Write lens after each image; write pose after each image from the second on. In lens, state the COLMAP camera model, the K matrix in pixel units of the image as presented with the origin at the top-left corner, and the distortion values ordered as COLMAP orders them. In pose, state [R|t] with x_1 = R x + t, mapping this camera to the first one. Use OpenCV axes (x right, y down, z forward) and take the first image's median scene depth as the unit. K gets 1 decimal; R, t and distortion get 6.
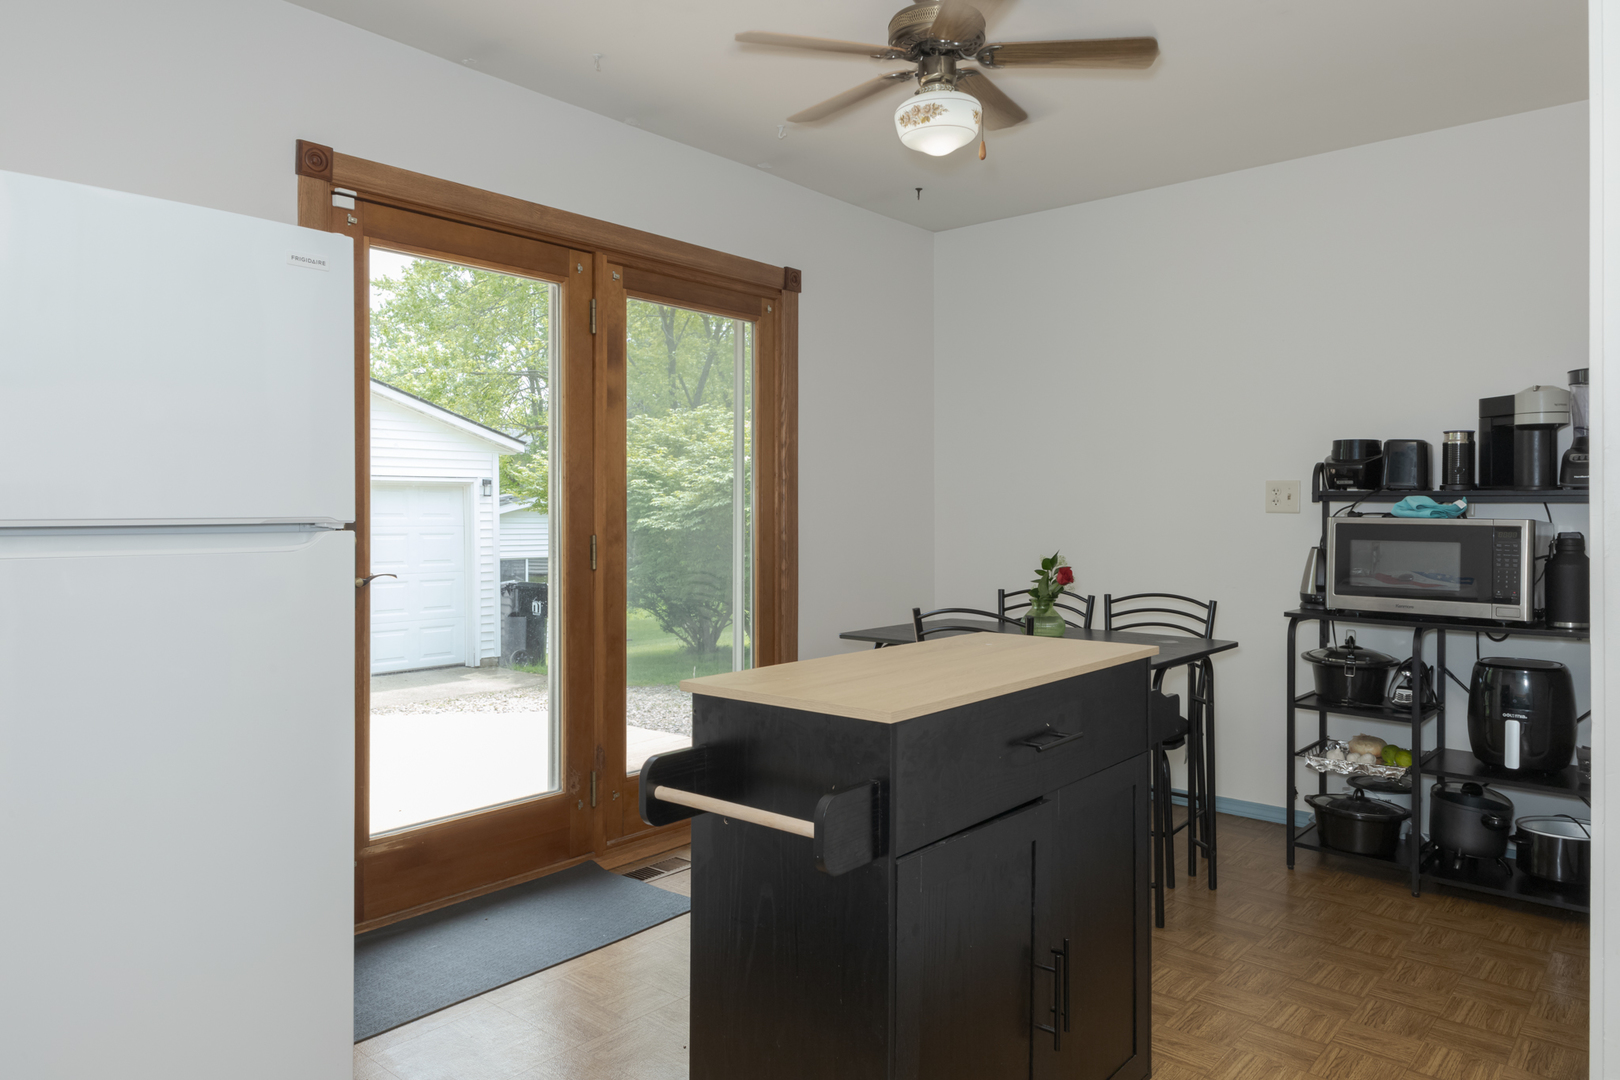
lens RADIAL K [[1063.6, 0, 809.6], [0, 1063.6, 513.7], [0, 0, 1]] dist [0.000200, -0.003655]
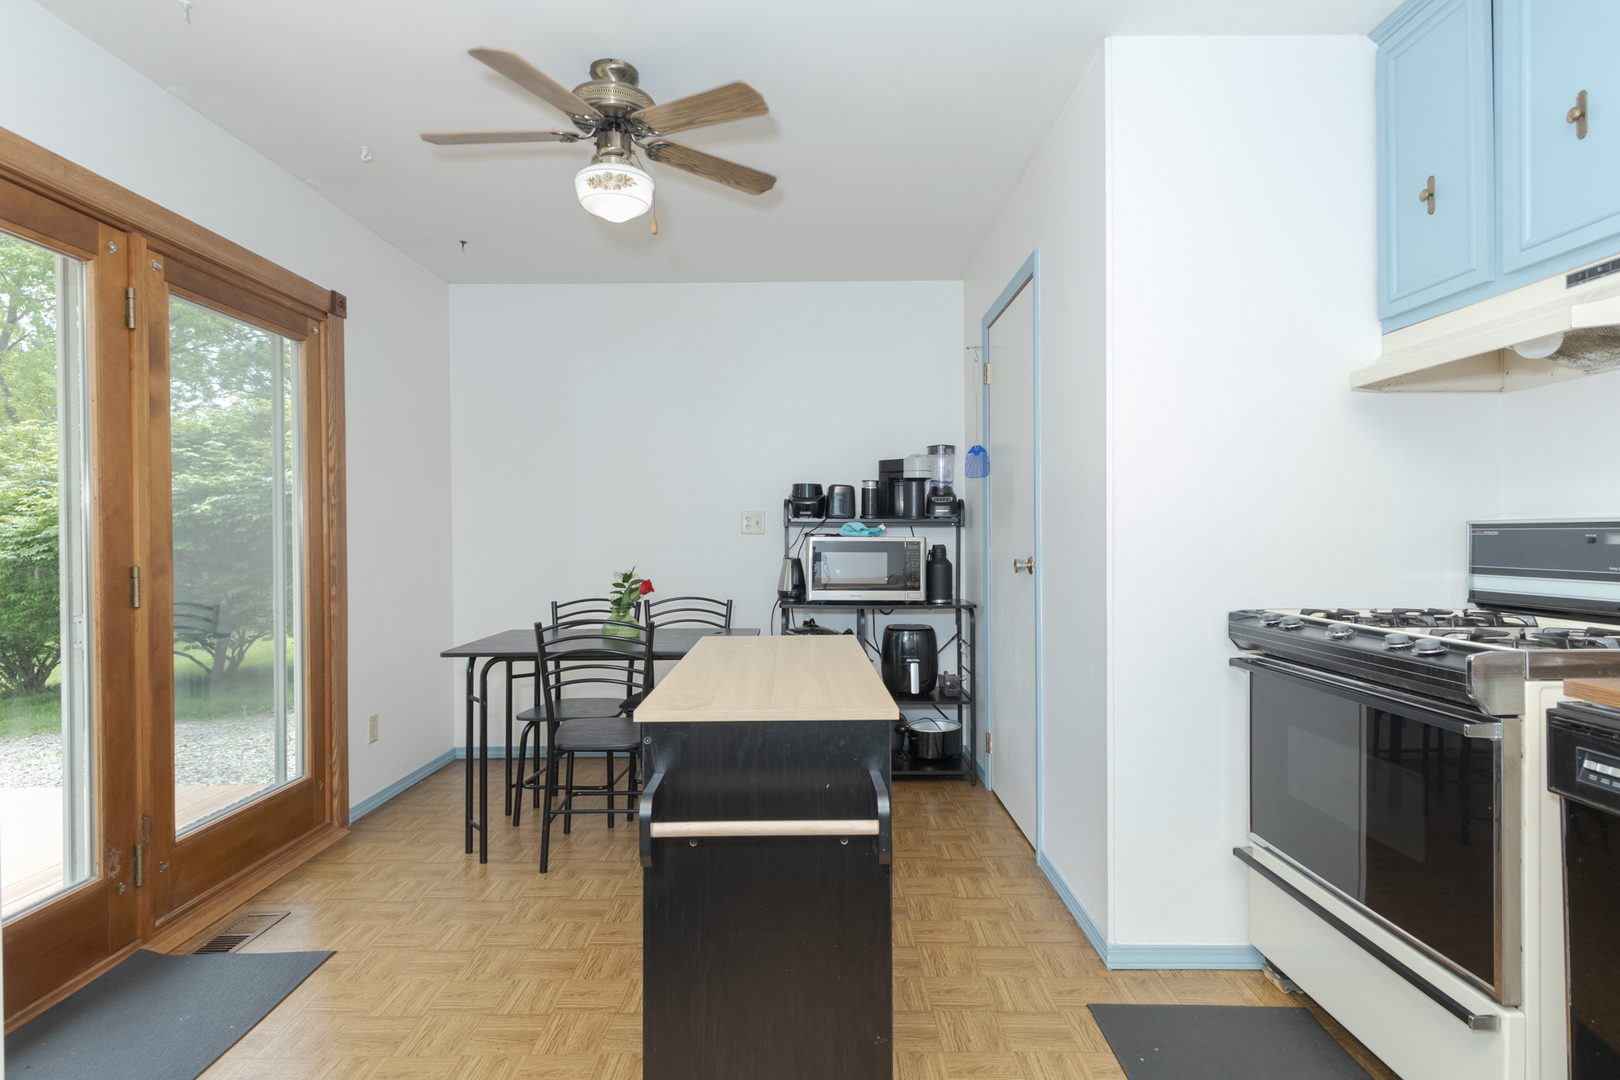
lens RADIAL K [[819.9, 0, 810.0], [0, 819.9, 540.0], [0, 0, 1]] dist [0.004339, -0.001262]
pose [[0.755452, -0.012189, 0.655090, -0.223686], [0.009034, 0.999926, 0.008187, -0.001627], [-0.655141, -0.000267, 0.755506, 0.151193]]
